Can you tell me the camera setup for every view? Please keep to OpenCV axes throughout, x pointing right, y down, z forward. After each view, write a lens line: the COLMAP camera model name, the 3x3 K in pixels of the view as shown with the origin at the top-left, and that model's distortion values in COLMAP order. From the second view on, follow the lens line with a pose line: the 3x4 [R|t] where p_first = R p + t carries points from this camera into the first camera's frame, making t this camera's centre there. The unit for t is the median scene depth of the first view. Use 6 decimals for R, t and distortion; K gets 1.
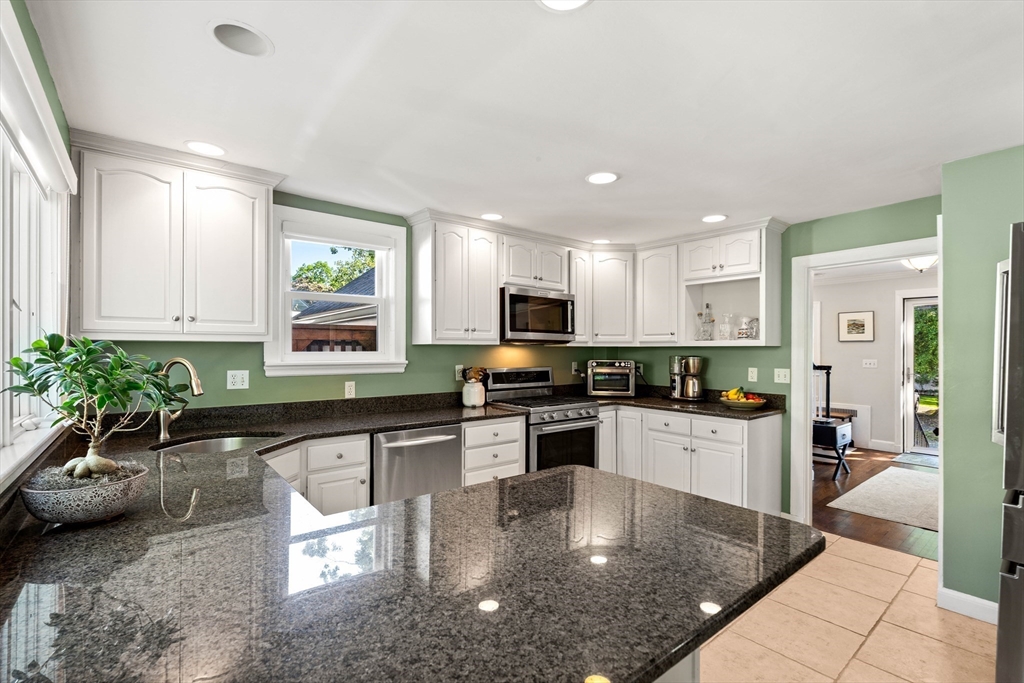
lens RADIAL K [[455.1, 0, 512.6], [0, 455.1, 350.5], [0, 0, 1]] dist [-0.004723, -0.001080]
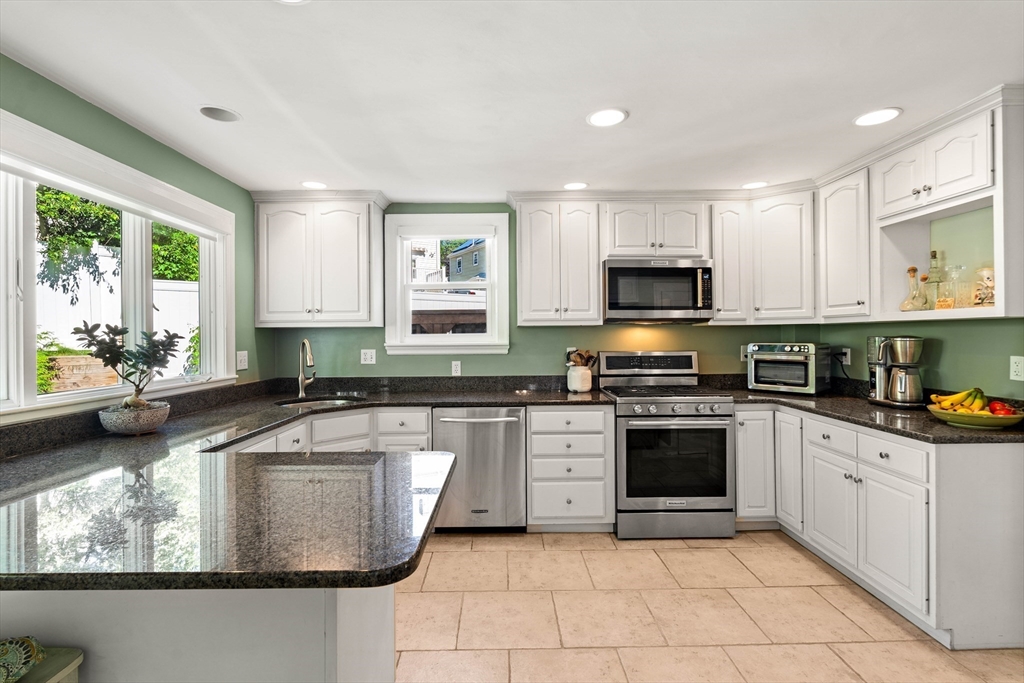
lens RADIAL K [[474.4, 0, 510.8], [0, 474.4, 332.1], [0, 0, 1]] dist [0.002073, 0.001032]
pose [[0.786863, -0.012097, -0.617009, 0.410222], [0.008818, 0.999926, -0.008359, 0.007789], [0.617064, 0.001136, 0.786912, 0.152257]]
